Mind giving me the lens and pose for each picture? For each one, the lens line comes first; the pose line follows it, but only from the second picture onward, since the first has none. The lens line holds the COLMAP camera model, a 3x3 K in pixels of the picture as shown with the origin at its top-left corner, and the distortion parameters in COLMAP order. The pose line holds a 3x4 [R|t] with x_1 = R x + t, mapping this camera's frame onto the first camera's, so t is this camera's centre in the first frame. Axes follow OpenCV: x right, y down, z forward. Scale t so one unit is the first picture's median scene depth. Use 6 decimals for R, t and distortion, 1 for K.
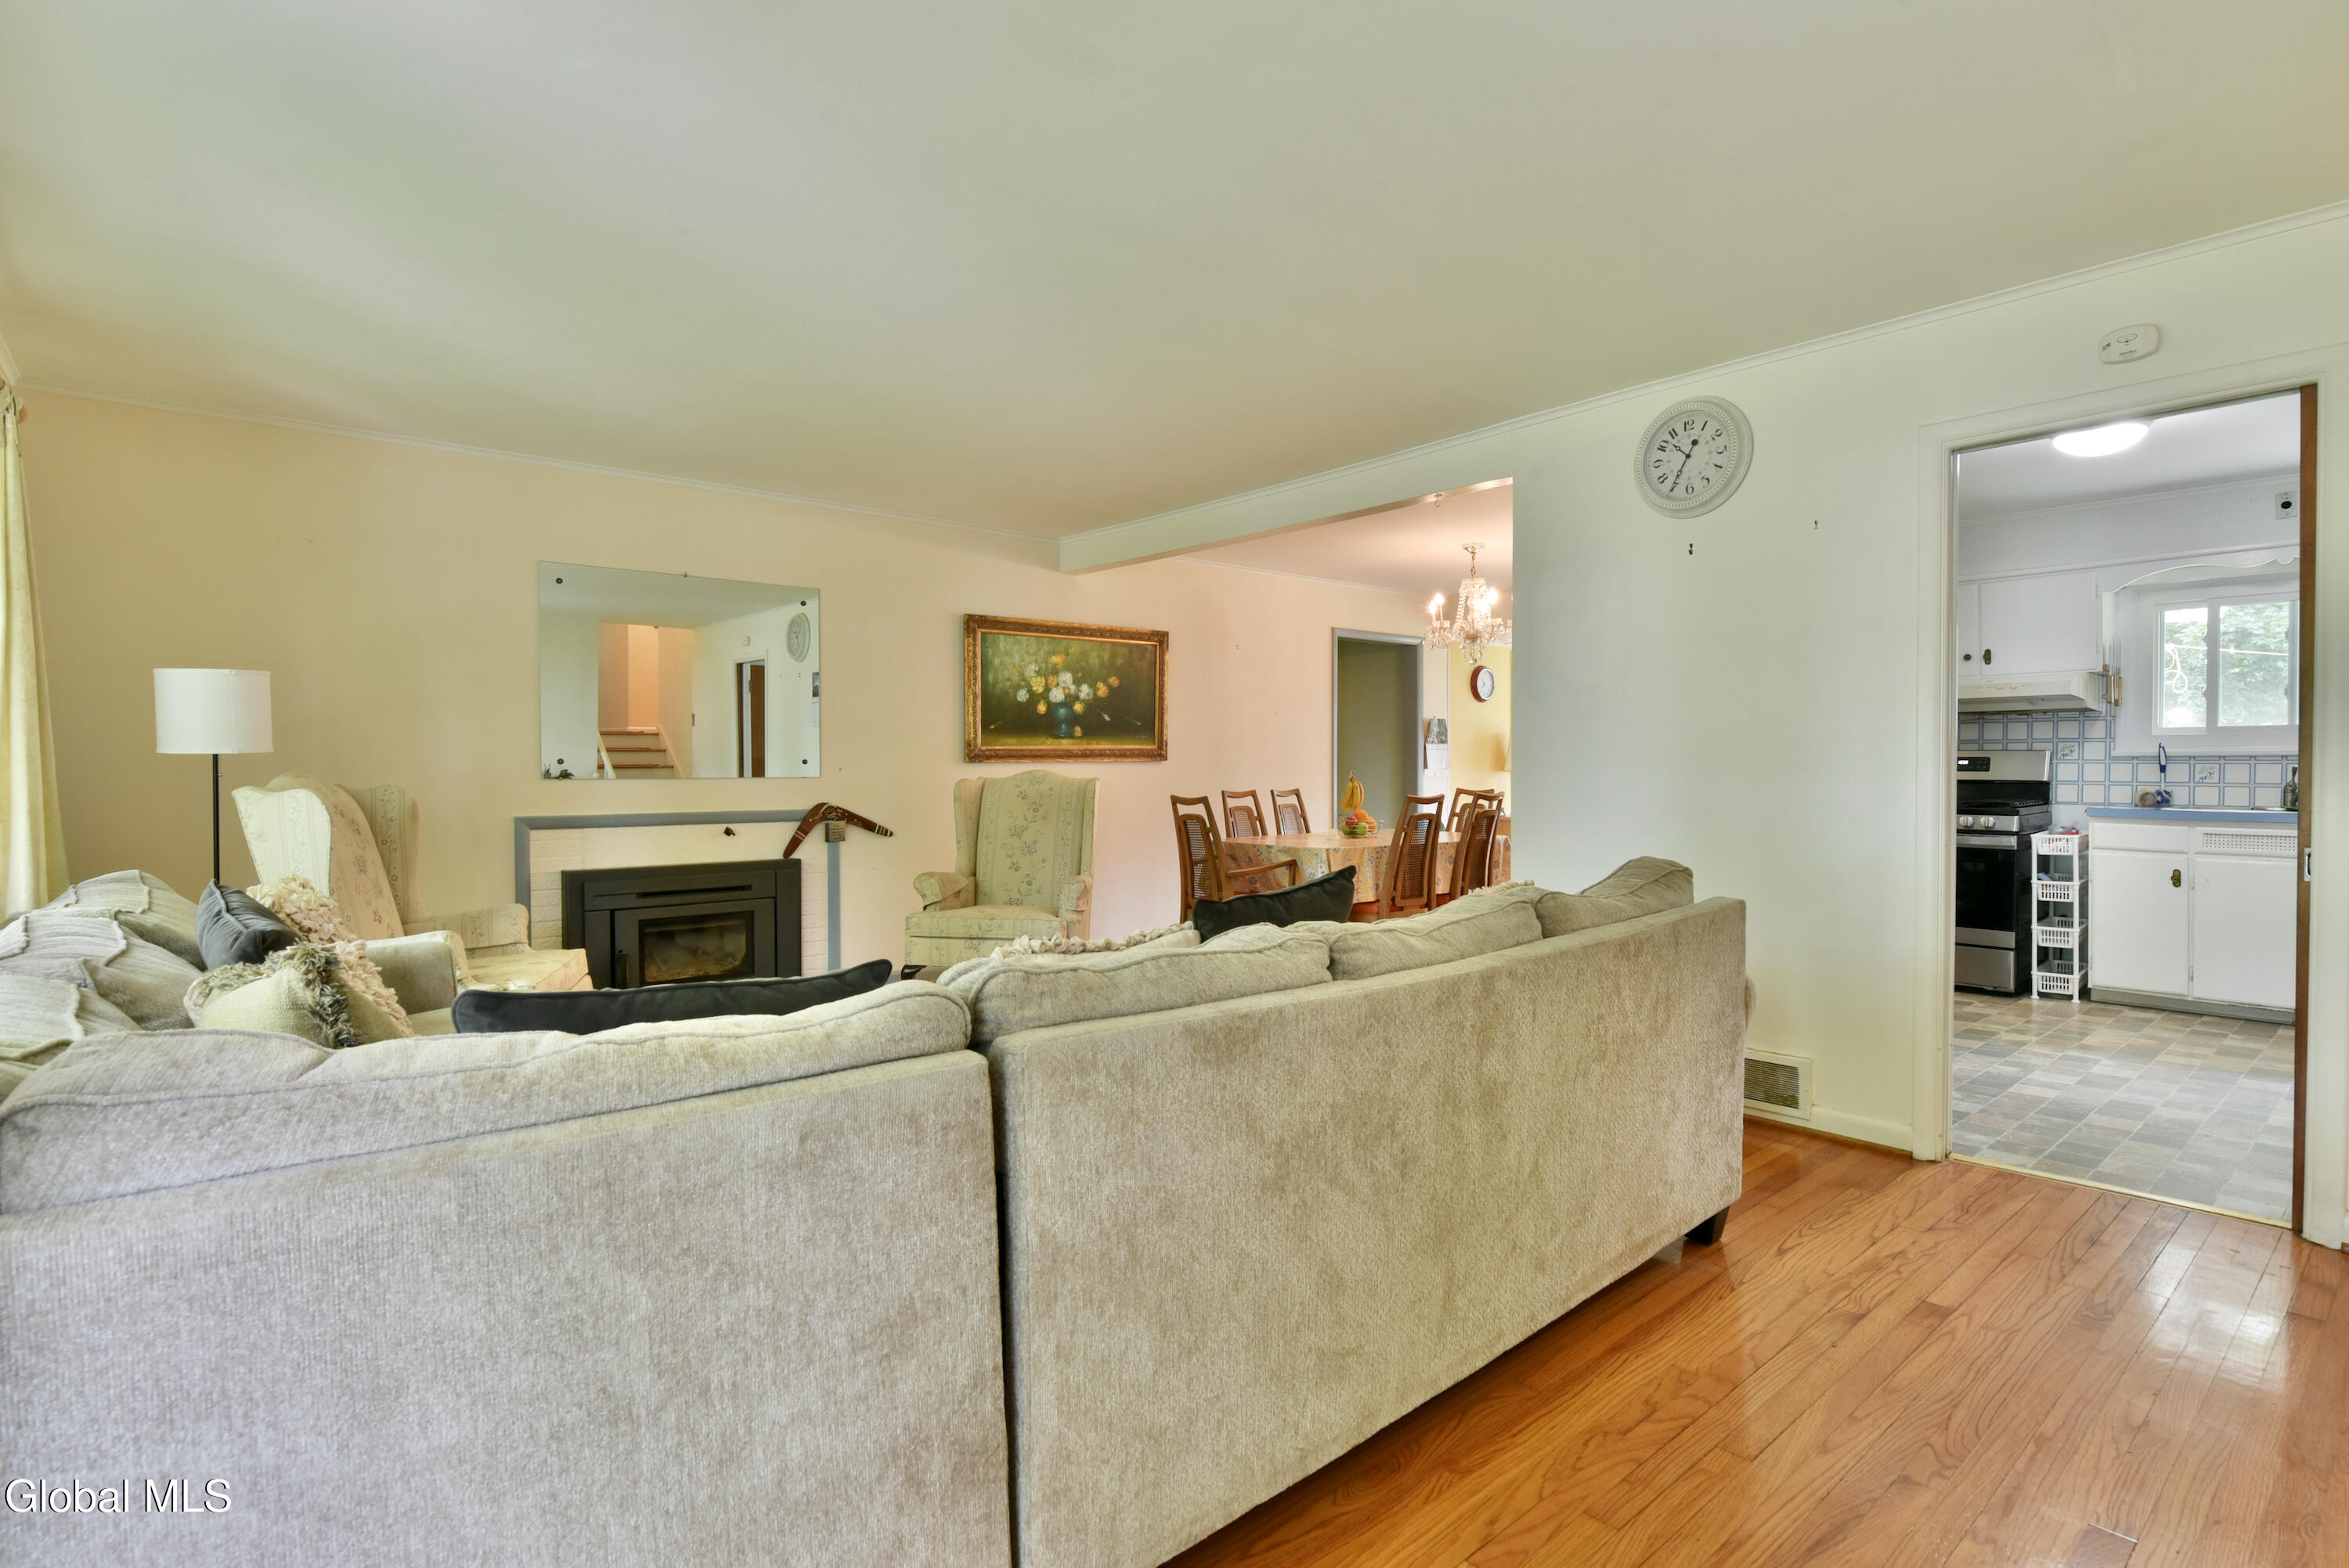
lens RADIAL K [[1177.4, 0, 1174.5], [0, 1177.4, 784.0], [0, 0, 1]] dist [-0.001418, -0.000020]
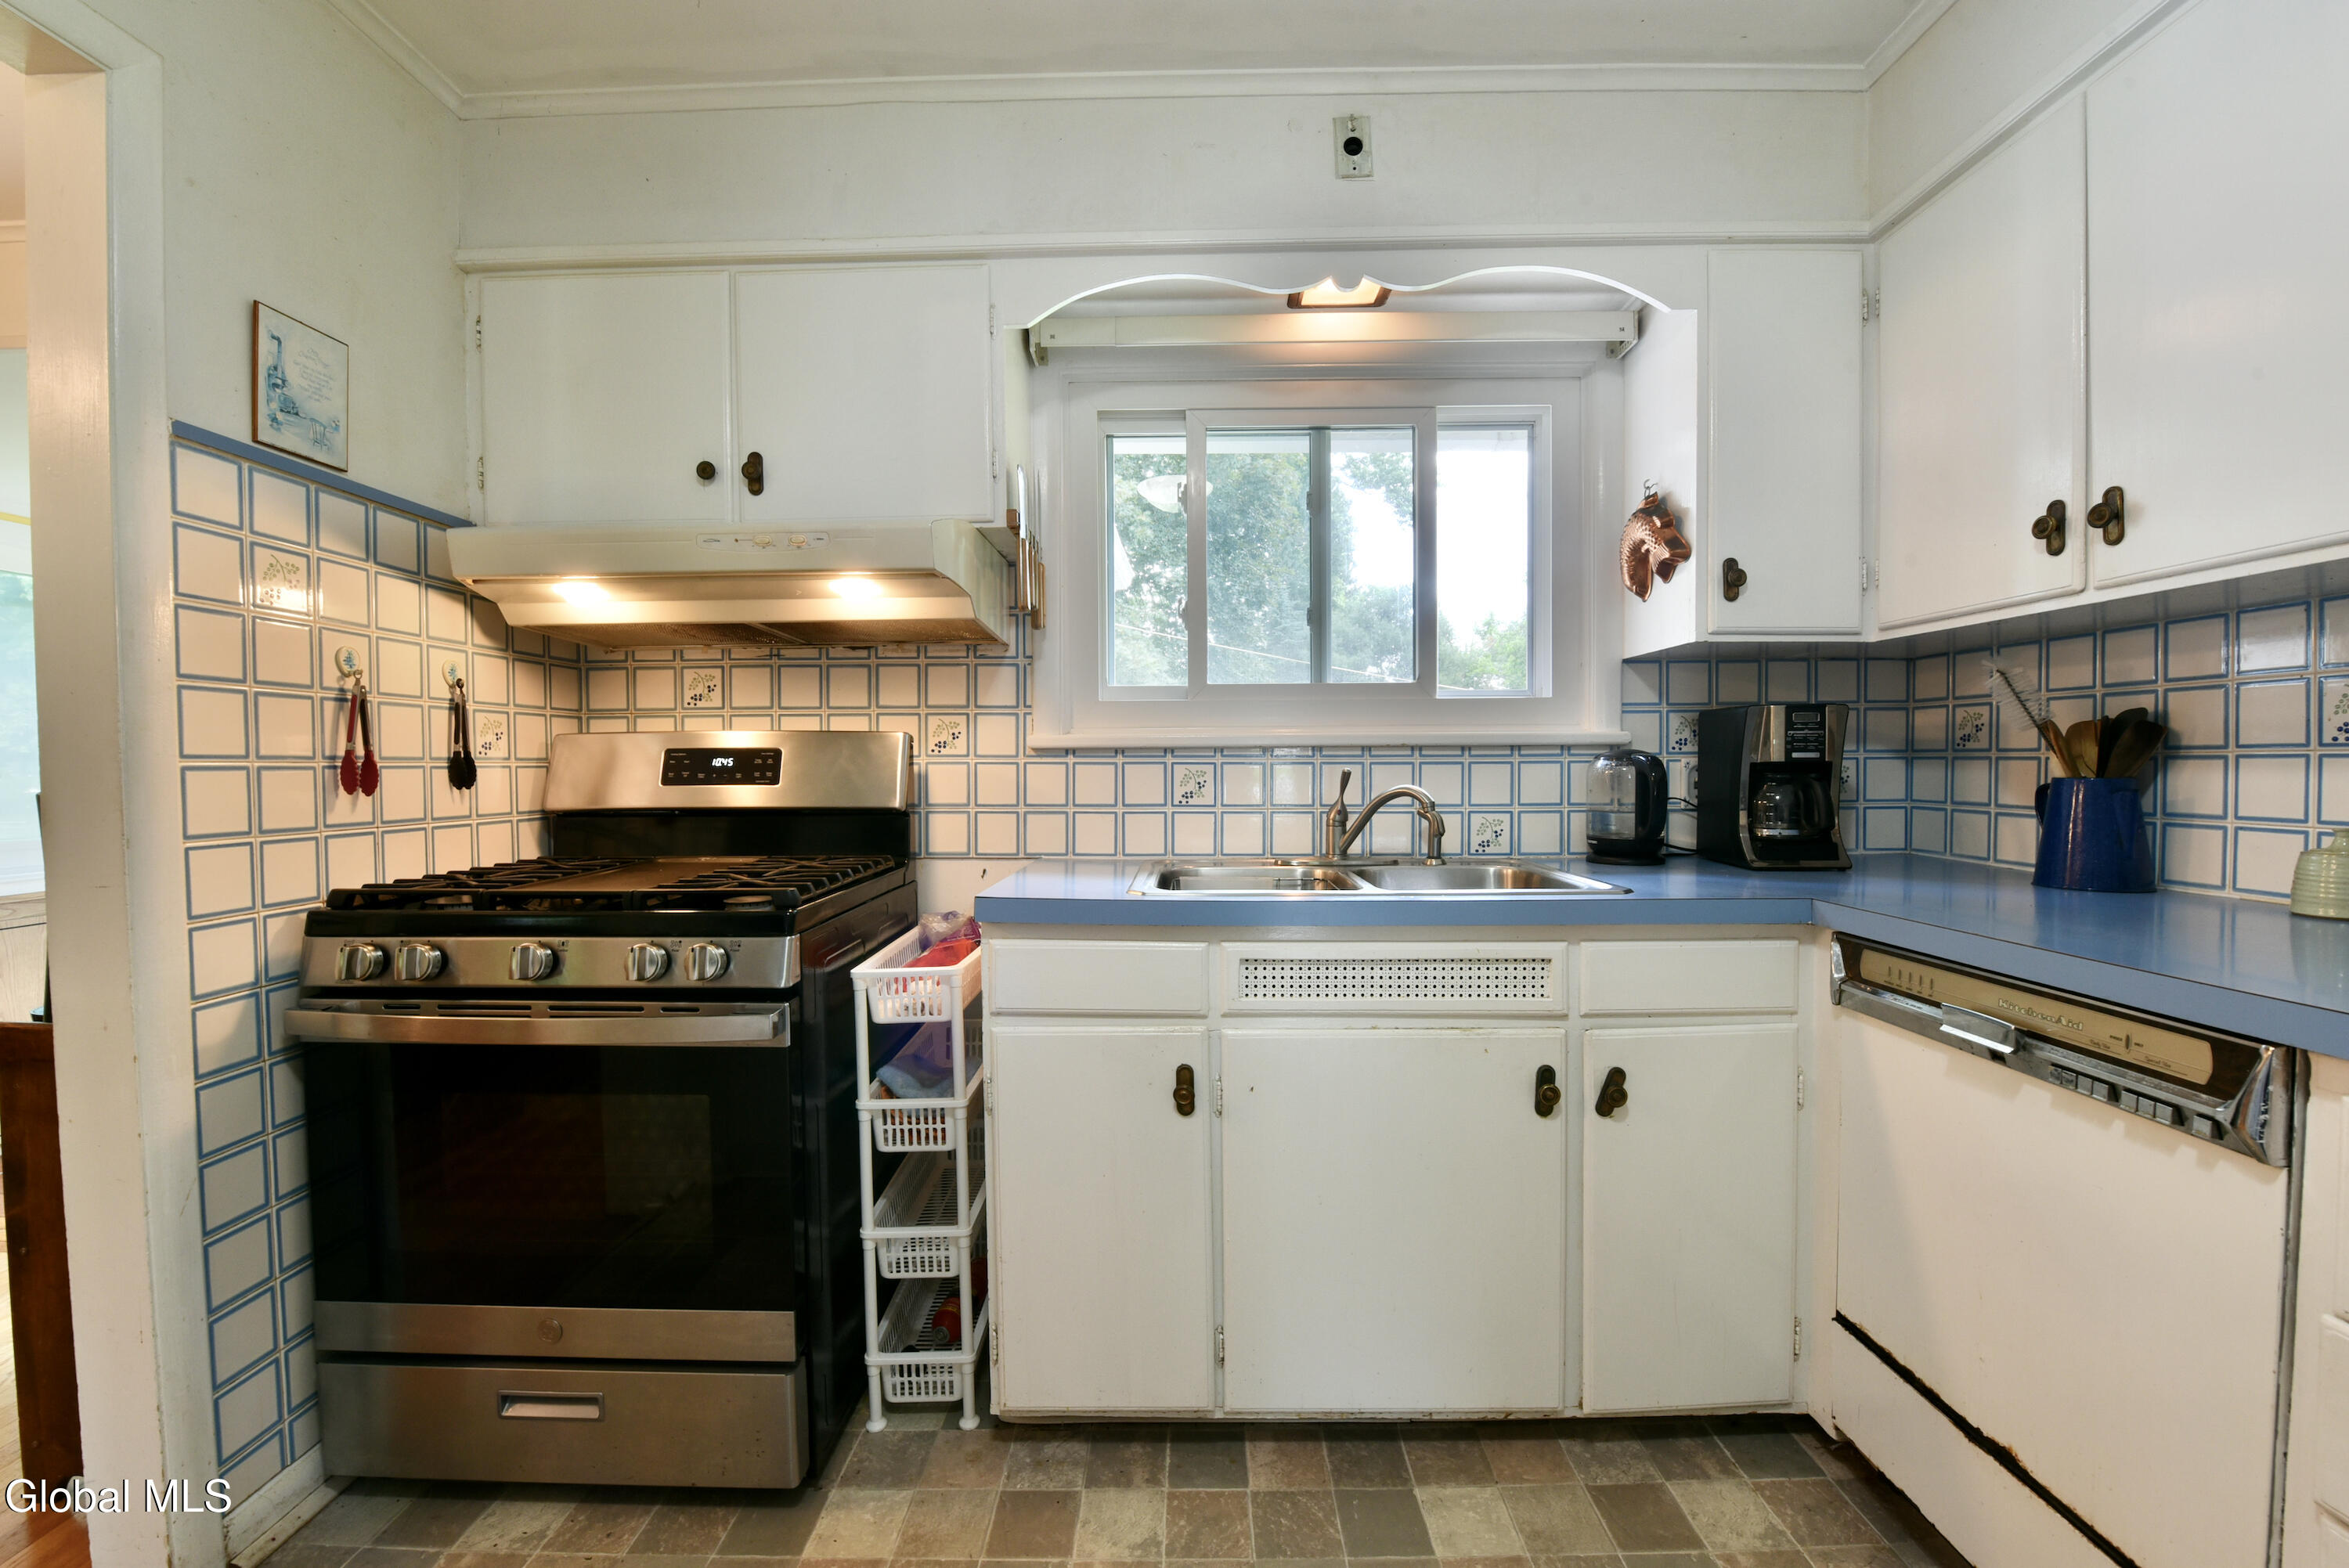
lens RADIAL K [[942.6, 0, 1176.9], [0, 942.6, 786.2], [0, 0, 1]] dist [-0.016536, -0.000886]
pose [[0.669933, -0.019511, 0.742165, 0.597624], [0.018420, 0.999784, 0.009656, -0.012155], [-0.742193, 0.007202, 0.670148, 0.754629]]
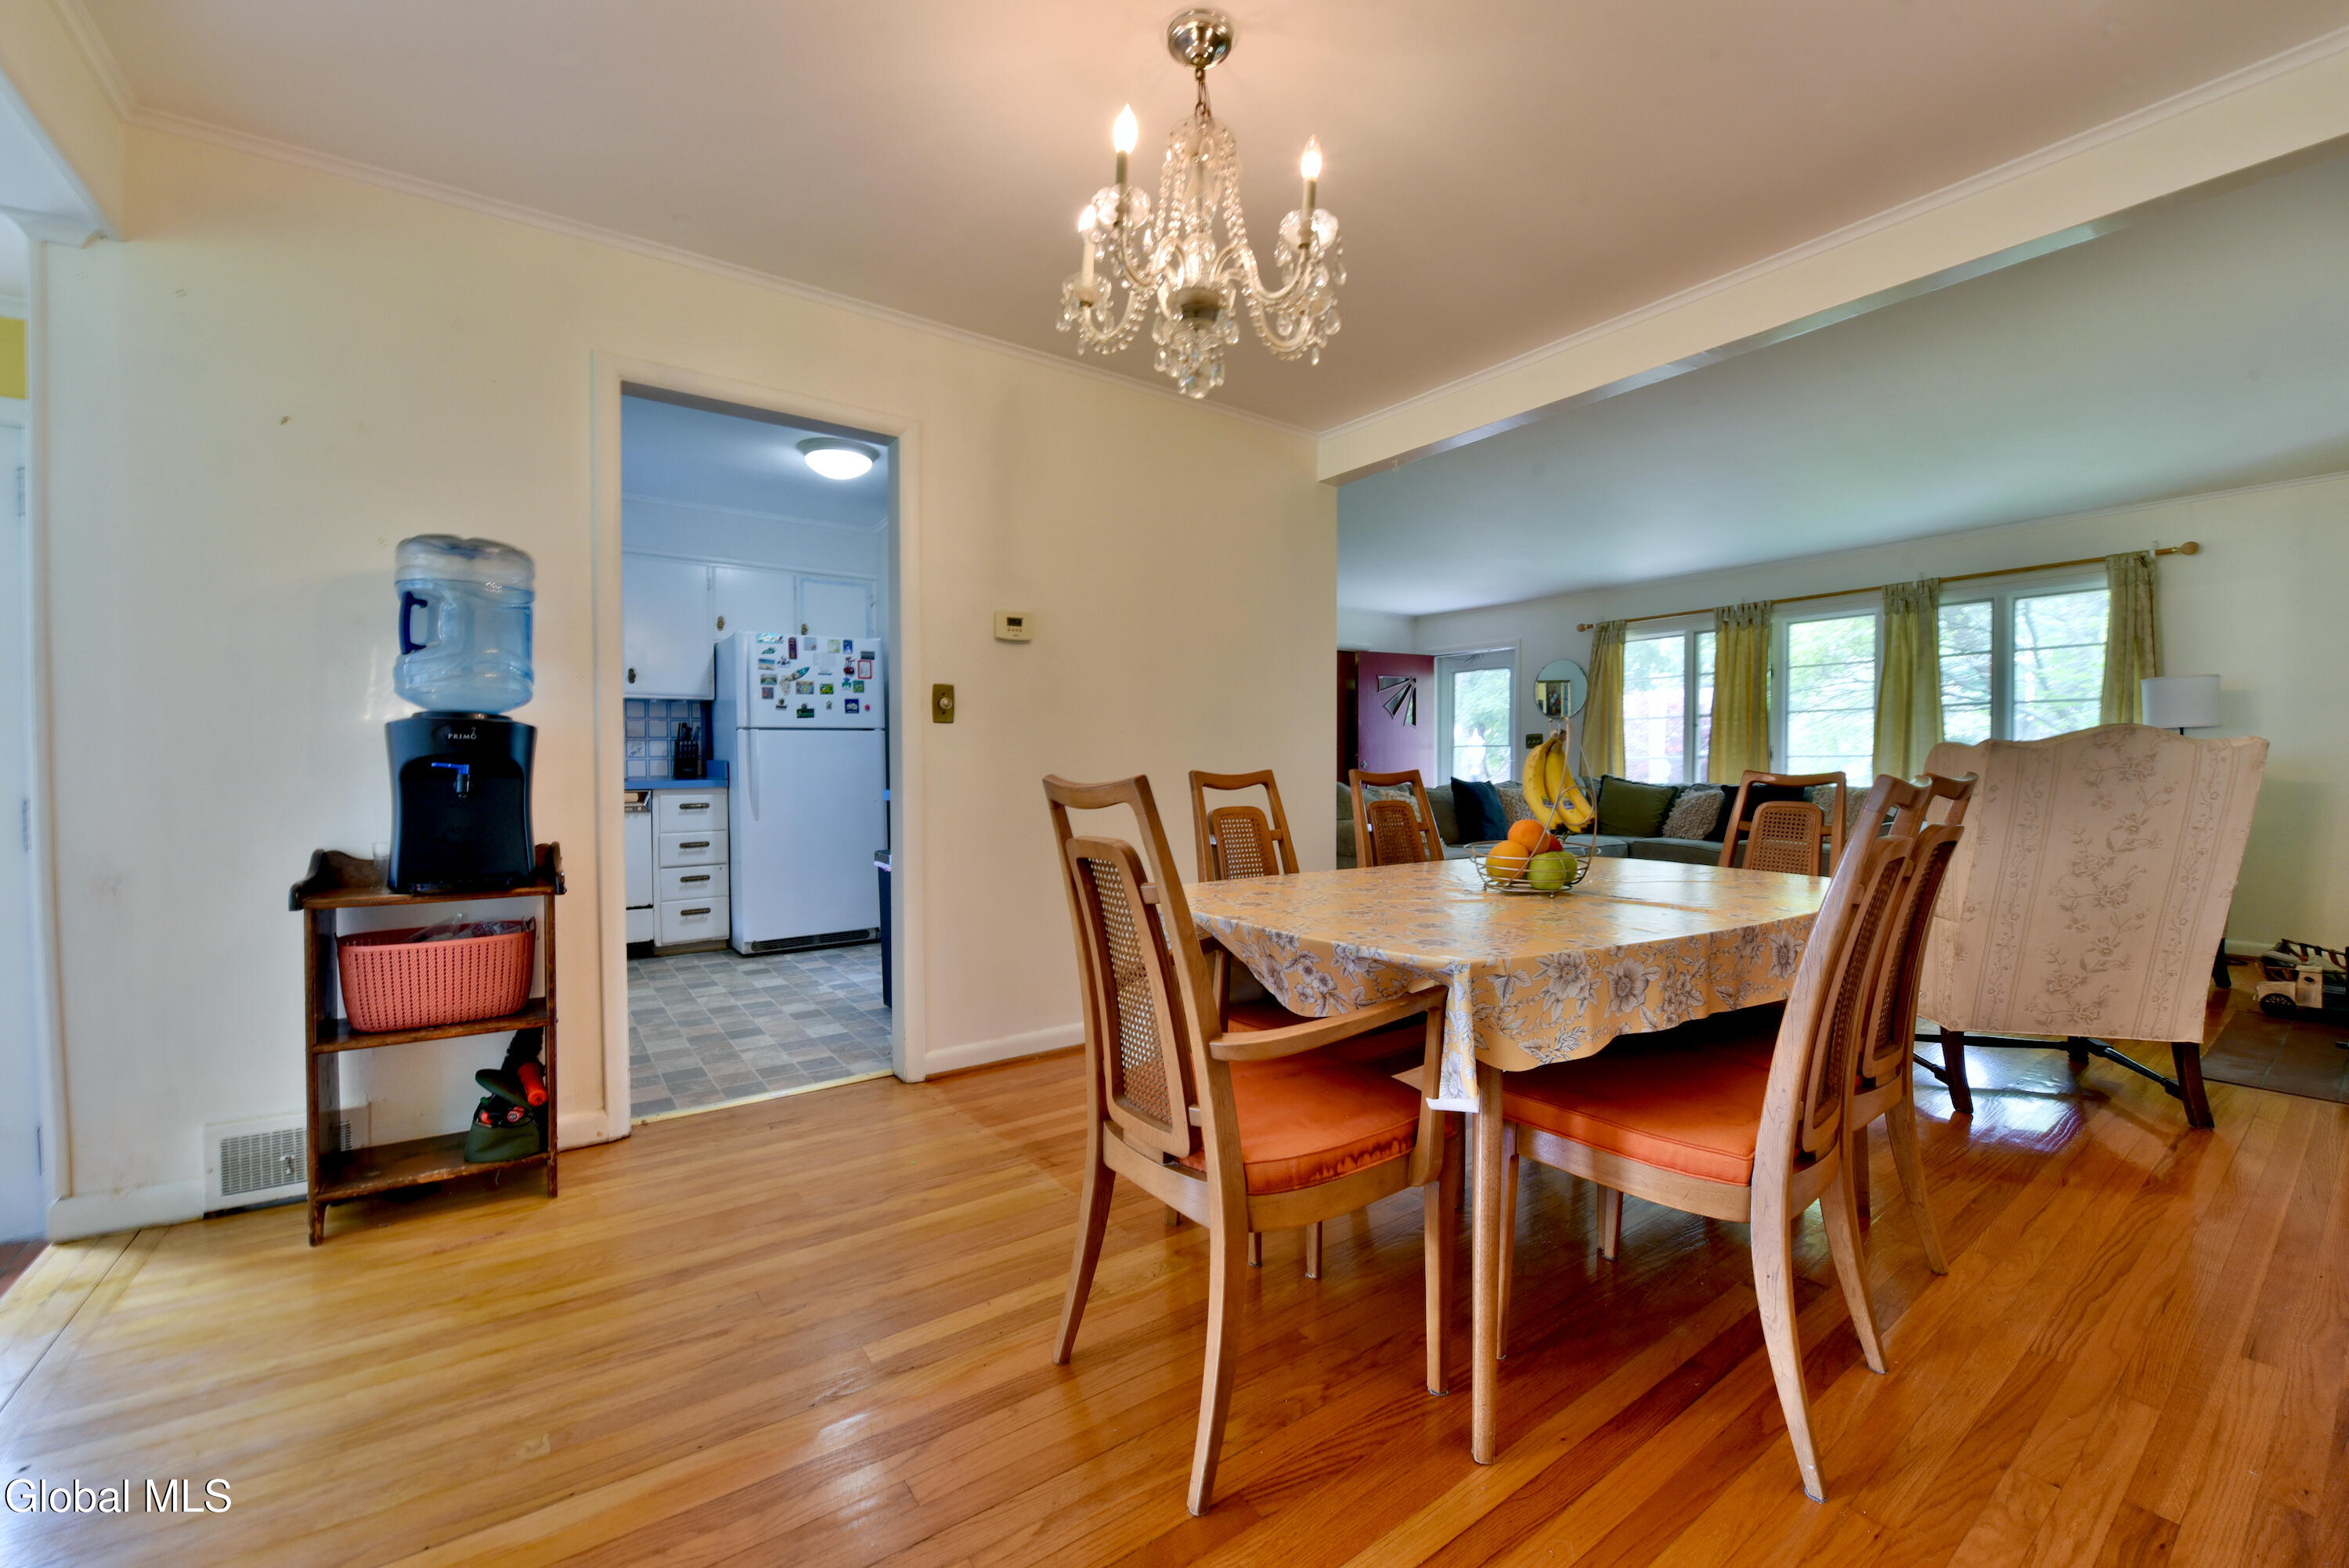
lens RADIAL K [[942.6, 0, 1176.9], [0, 942.6, 786.2], [0, 0, 1]] dist [-0.016536, -0.000886]
pose [[-0.995177, -0.001470, 0.098085, 0.280523], [0.002809, 0.999051, 0.043466, -0.004905], [-0.098055, 0.043532, -0.994228, 1.491056]]
